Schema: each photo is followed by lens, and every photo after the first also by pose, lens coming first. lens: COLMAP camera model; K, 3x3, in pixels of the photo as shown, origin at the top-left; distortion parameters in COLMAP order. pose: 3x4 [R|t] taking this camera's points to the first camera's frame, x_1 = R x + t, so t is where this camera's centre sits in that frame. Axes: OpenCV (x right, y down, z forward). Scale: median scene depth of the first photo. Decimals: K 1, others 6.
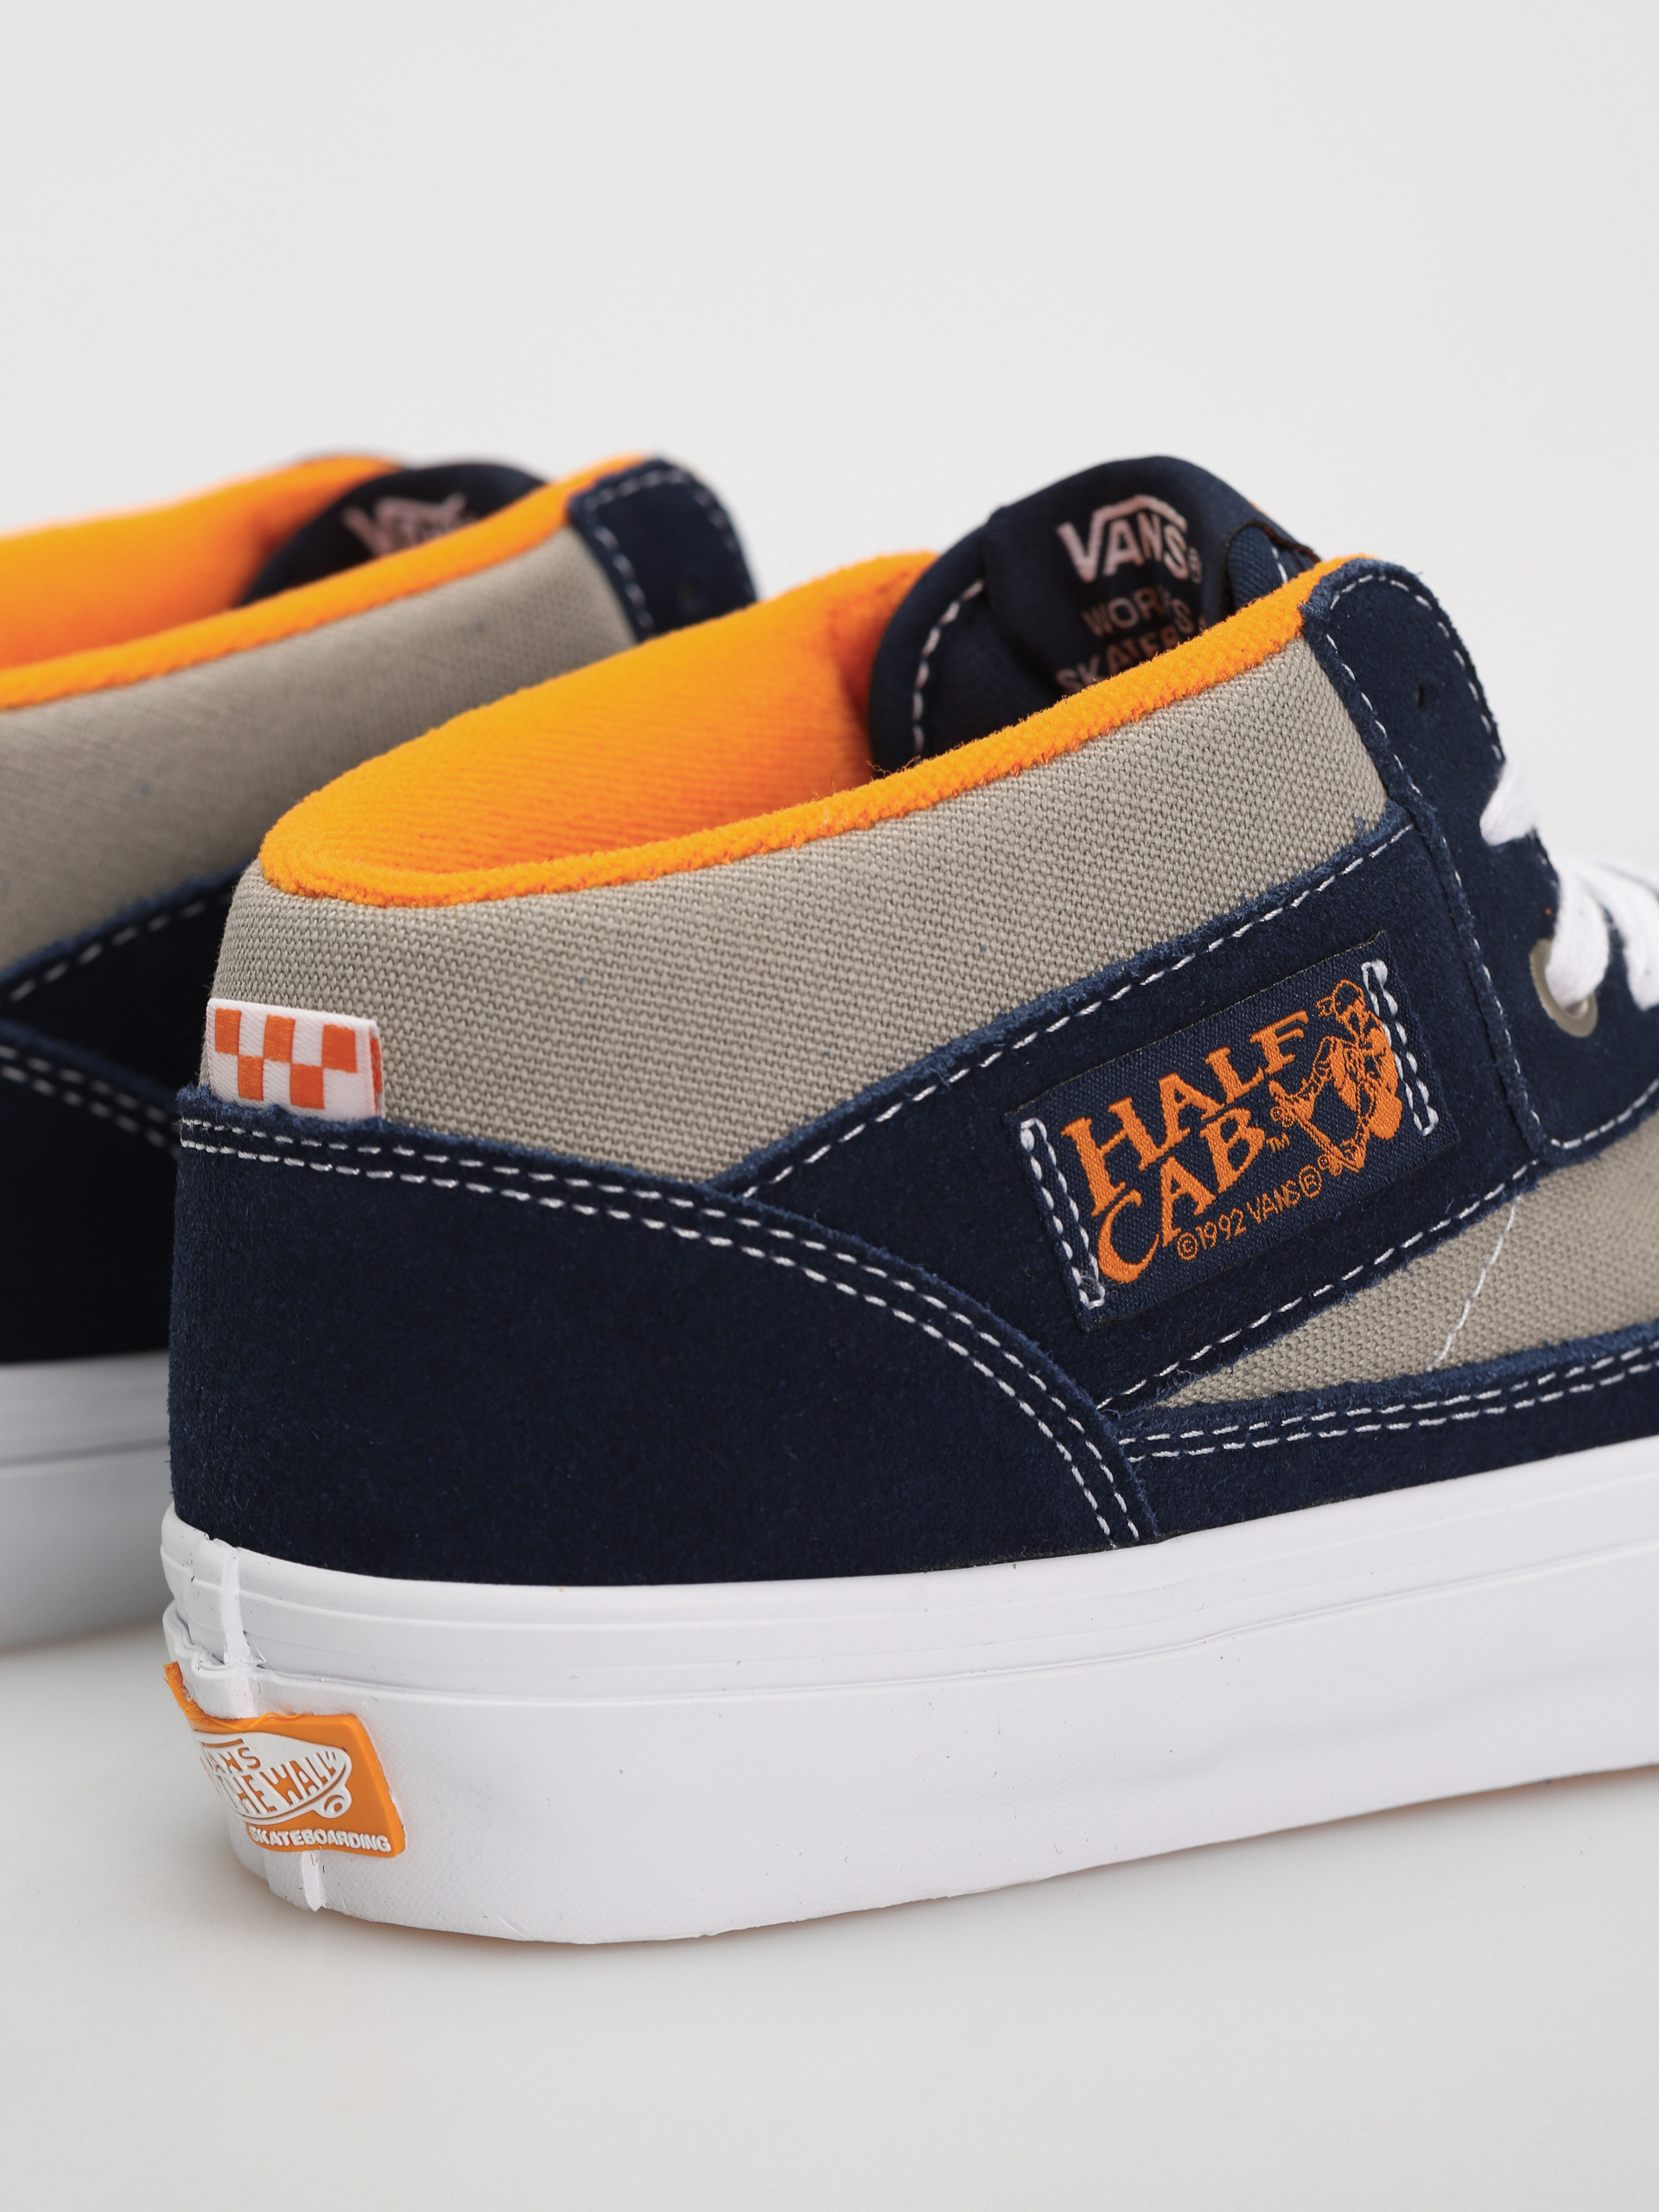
lens RADIAL K [[7529.6, 0, 829.5], [0, 7529.6, 1106.0], [0, 0, 1]] dist [-0.042722, 0.465256]
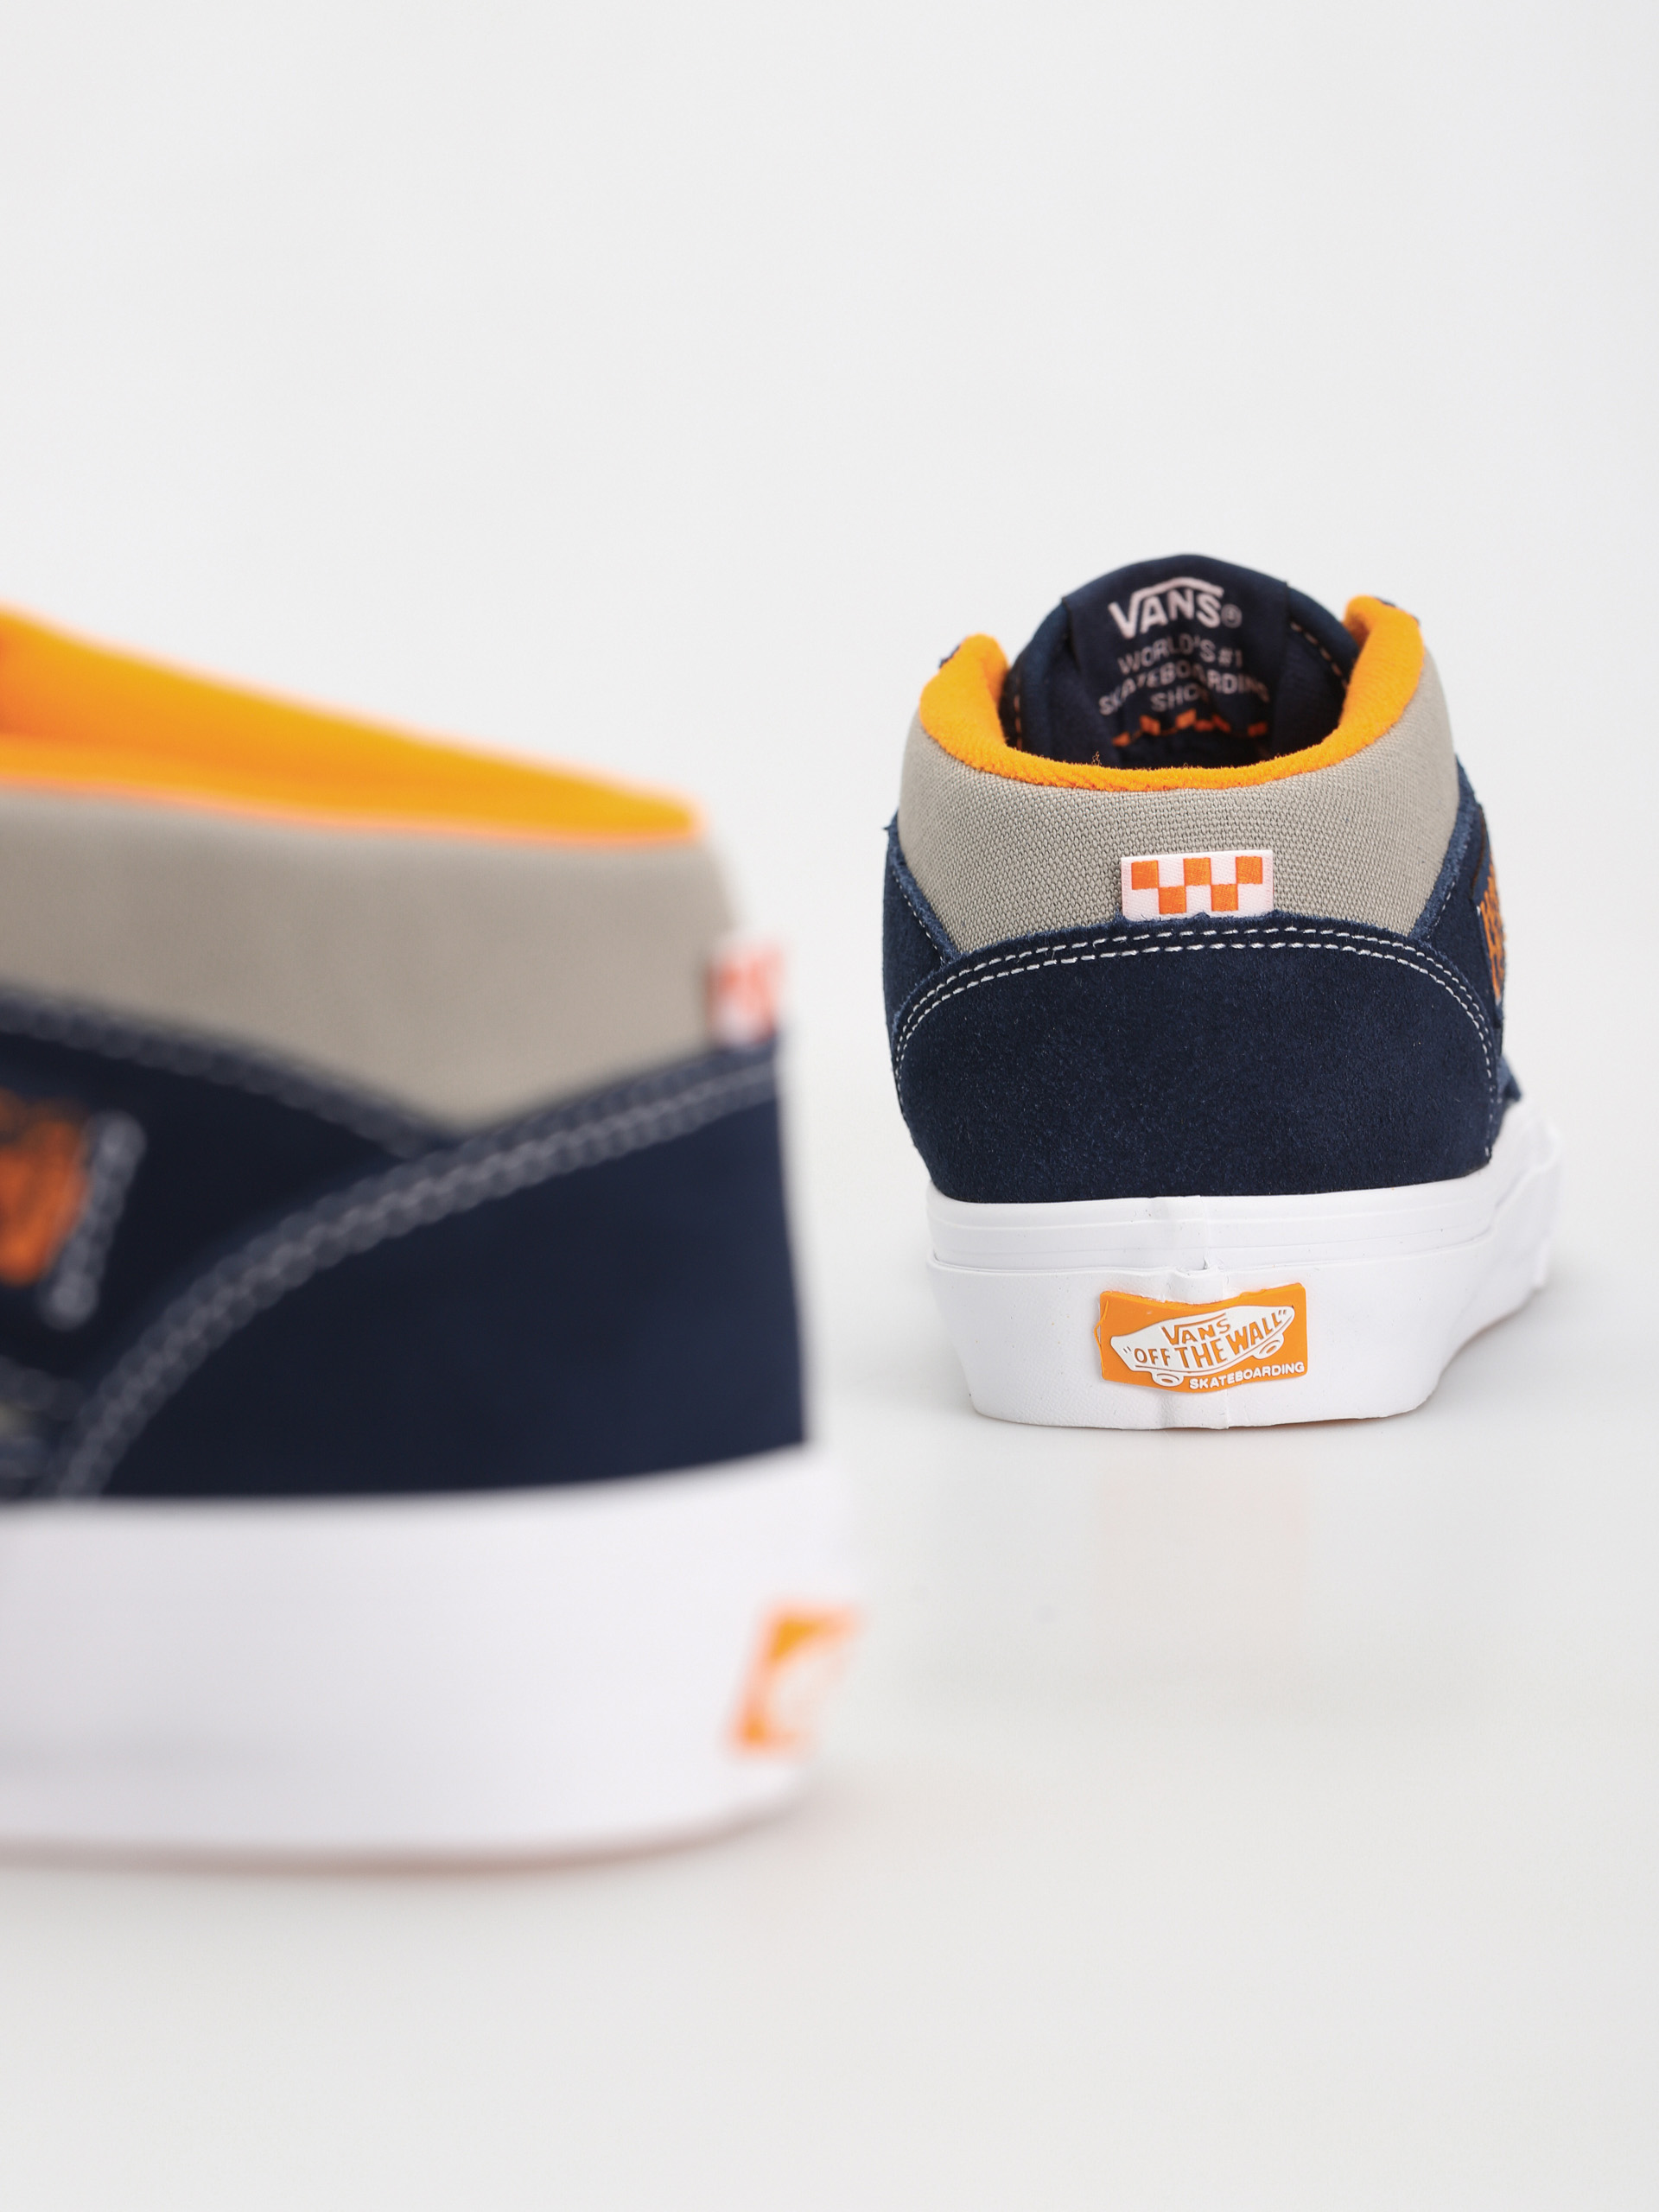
lens RADIAL K [[7565.8, 0, 829.5], [0, 7565.8, 1106.0], [0, 0, 1]] dist [-0.454622, 0.864491]
pose [[0.670571, -0.071101, 0.738430, -1.292529], [0.161530, 0.985508, -0.051795, 0.108895], [-0.724046, 0.154011, 0.672338, -0.017167]]
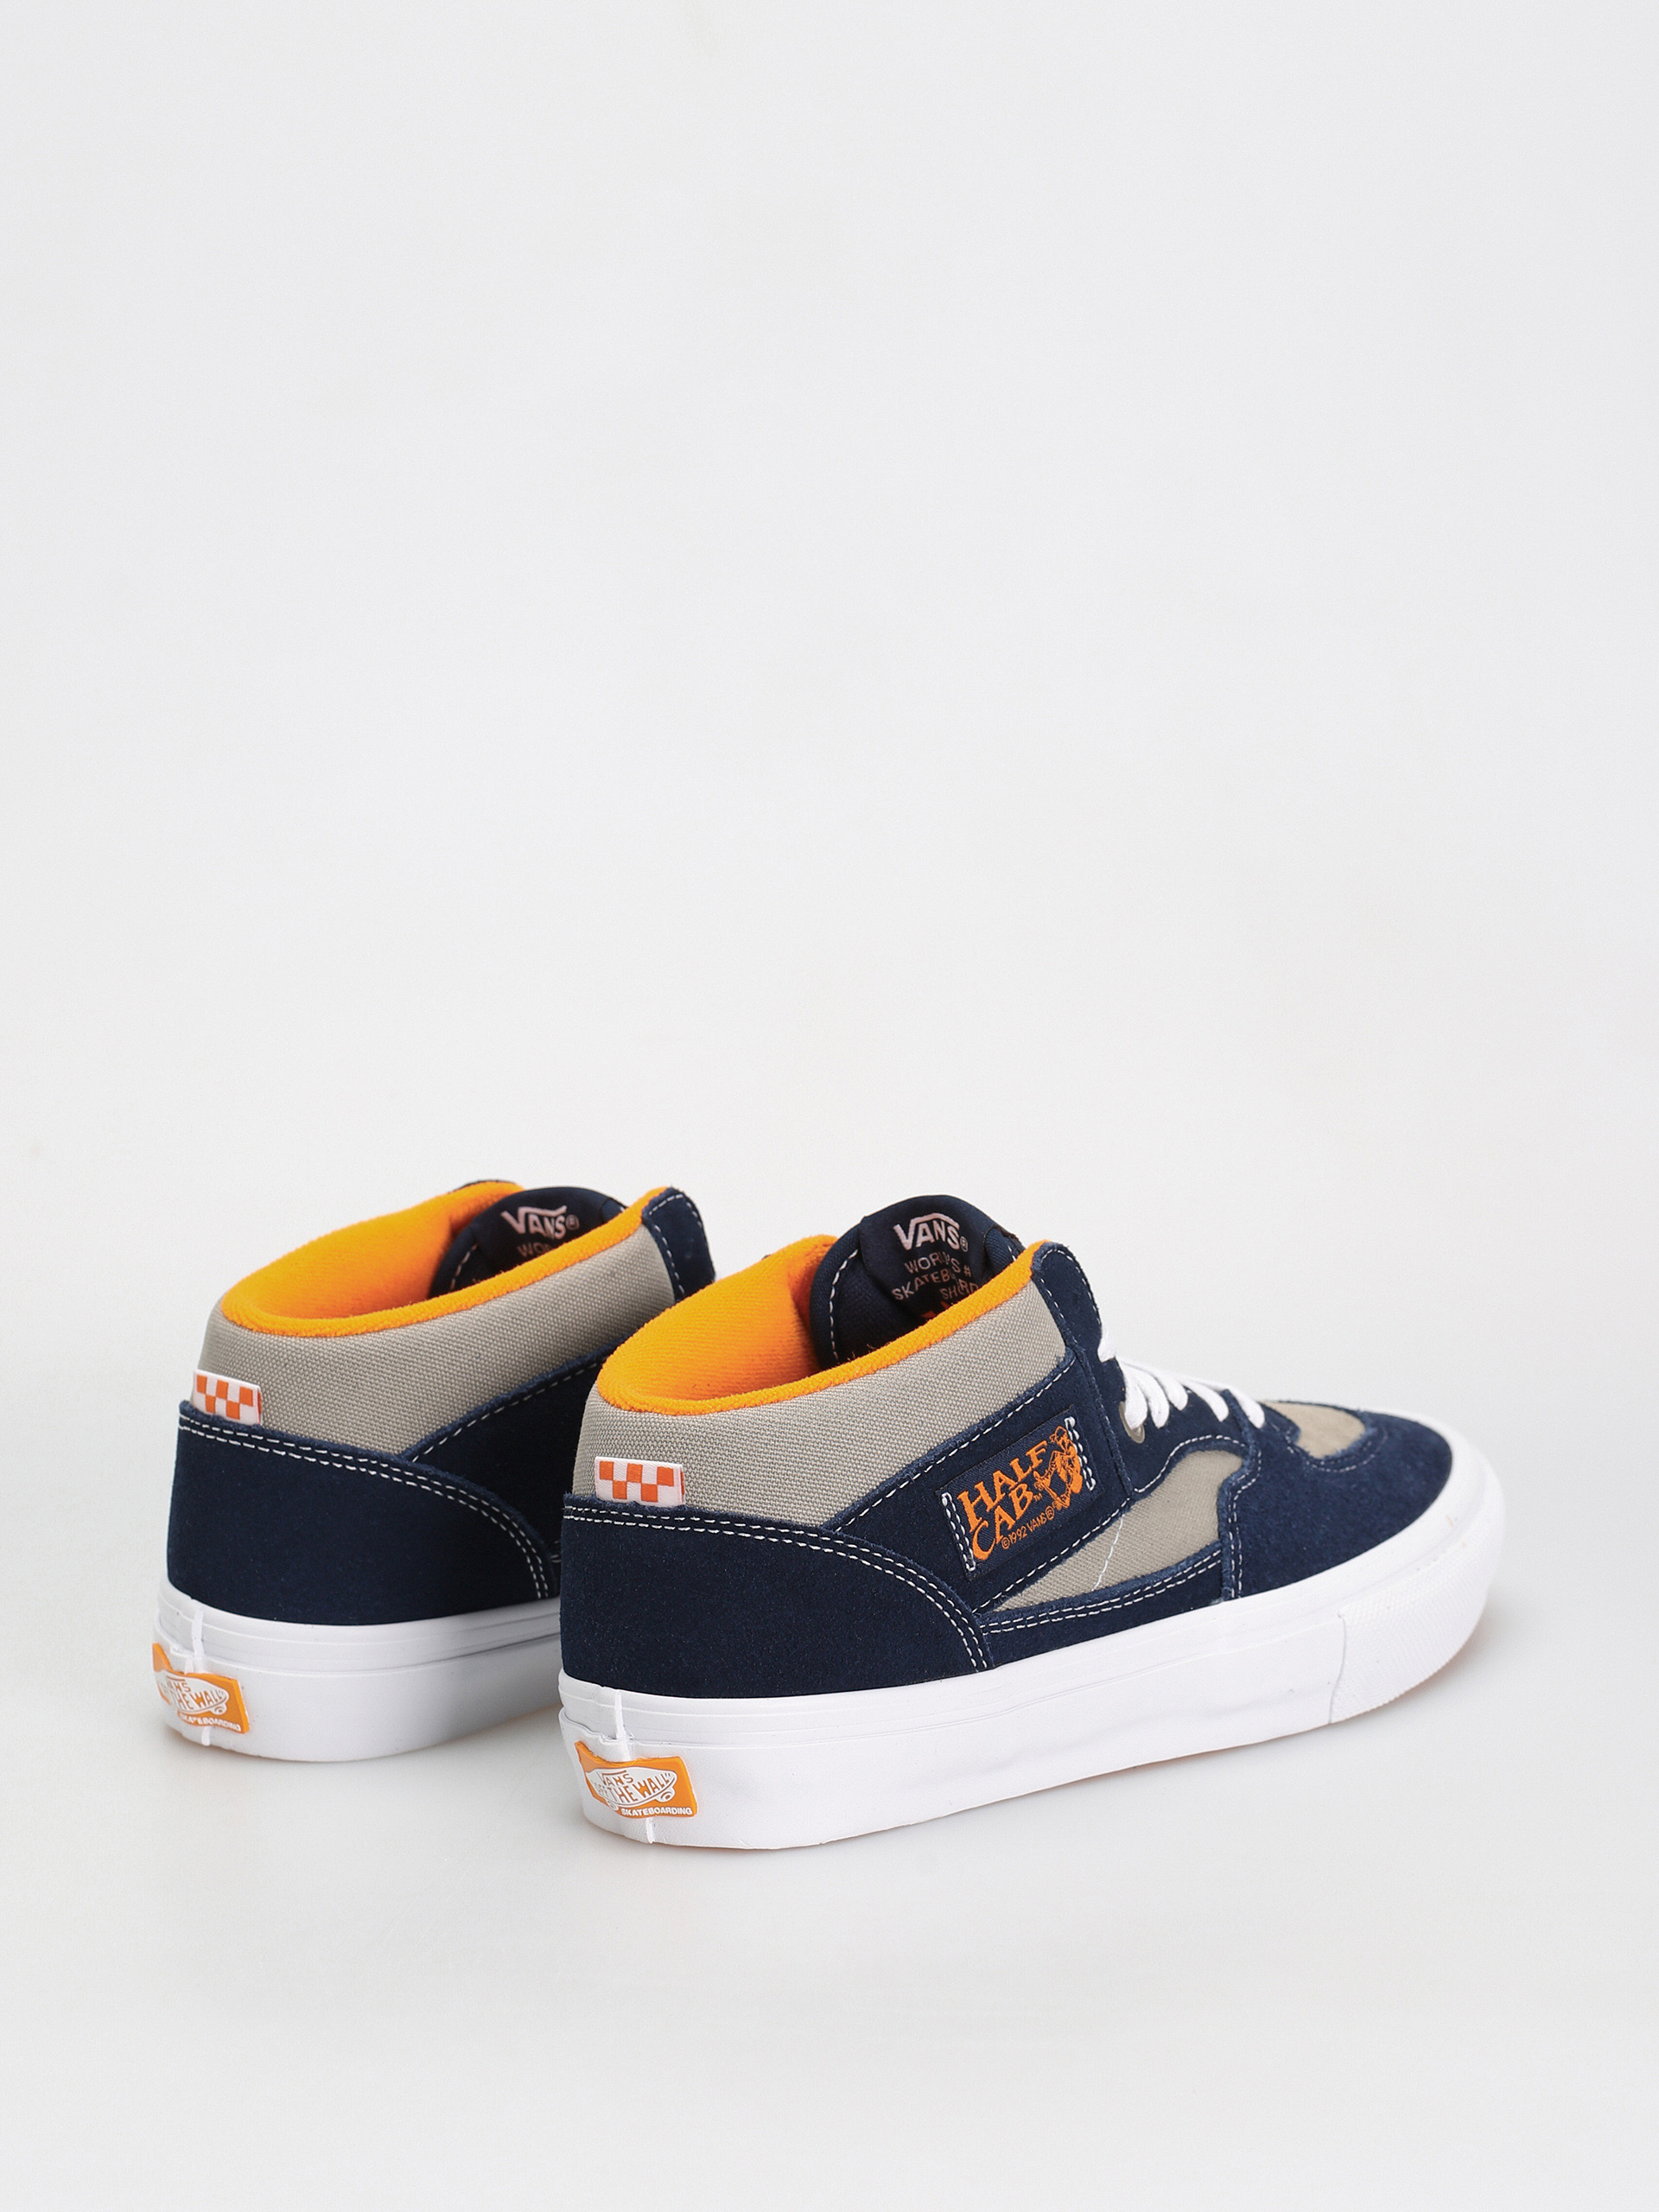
lens RADIAL K [[7565.8, 0, 829.5], [0, 7565.8, 1106.0], [0, 0, 1]] dist [-0.454622, 0.864491]
pose [[0.980781, -0.035219, 0.191907, -0.455378], [0.041528, 0.998718, -0.028952, -0.051863], [-0.190641, 0.036365, 0.980986, -1.316488]]
